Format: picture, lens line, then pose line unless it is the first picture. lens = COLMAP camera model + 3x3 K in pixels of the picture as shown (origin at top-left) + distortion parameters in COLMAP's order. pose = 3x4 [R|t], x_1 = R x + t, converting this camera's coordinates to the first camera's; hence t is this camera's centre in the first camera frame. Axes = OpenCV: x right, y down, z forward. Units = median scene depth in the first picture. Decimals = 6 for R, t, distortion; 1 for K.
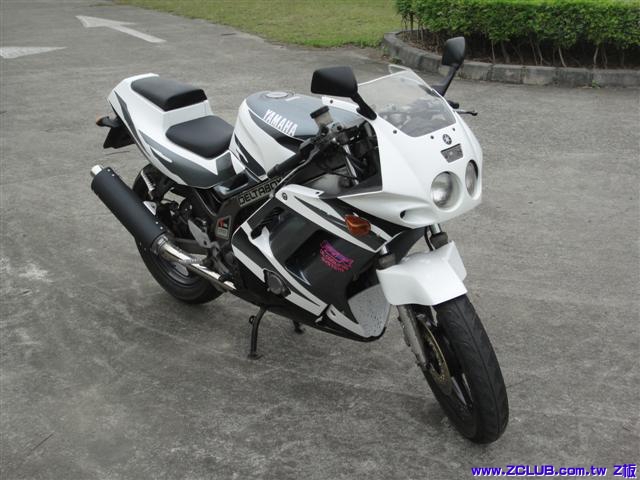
lens RADIAL K [[835.6, 0, 320.0], [0, 835.6, 240.0], [0, 0, 1]] dist [-0.003847, -0.014565]
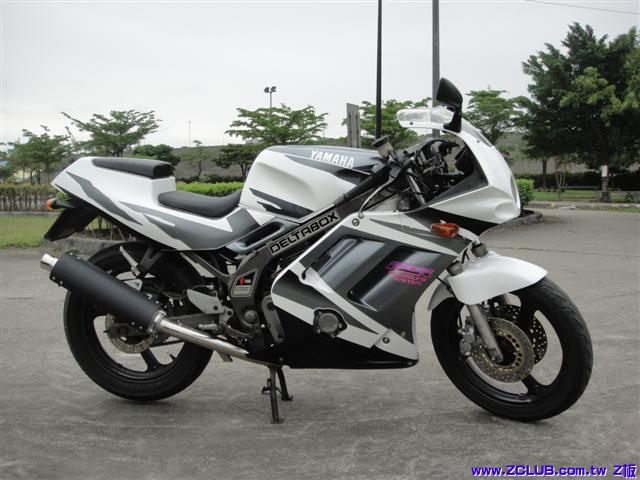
lens RADIAL K [[720.7, 0, 320.0], [0, 720.7, 240.0], [0, 0, 1]] dist [-0.096934, 0.014223]
pose [[0.828205, -0.041676, 0.558873, -0.536310], [0.199964, 0.953567, -0.225222, 0.149695], [-0.523536, 0.298285, 0.798083, 0.285263]]
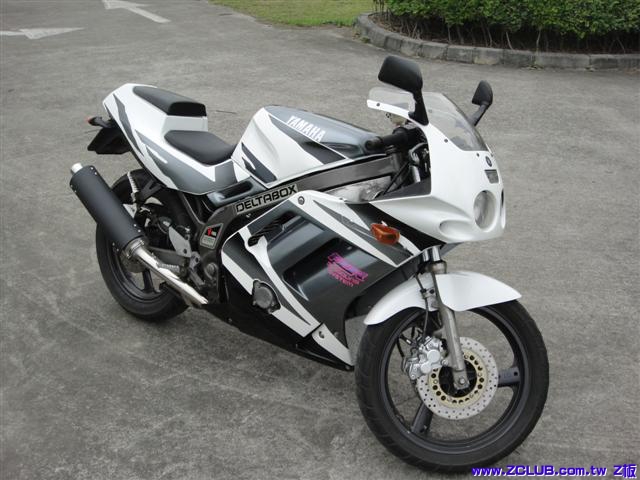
lens RADIAL K [[683.9, 0, 320.0], [0, 683.9, 240.0], [0, 0, 1]] dist [-0.130059, 0.004005]
pose [[0.968704, 0.168402, 0.182355, -0.143745], [-0.137400, 0.975629, -0.171083, 0.112940], [-0.206722, 0.140673, 0.968234, 0.224071]]
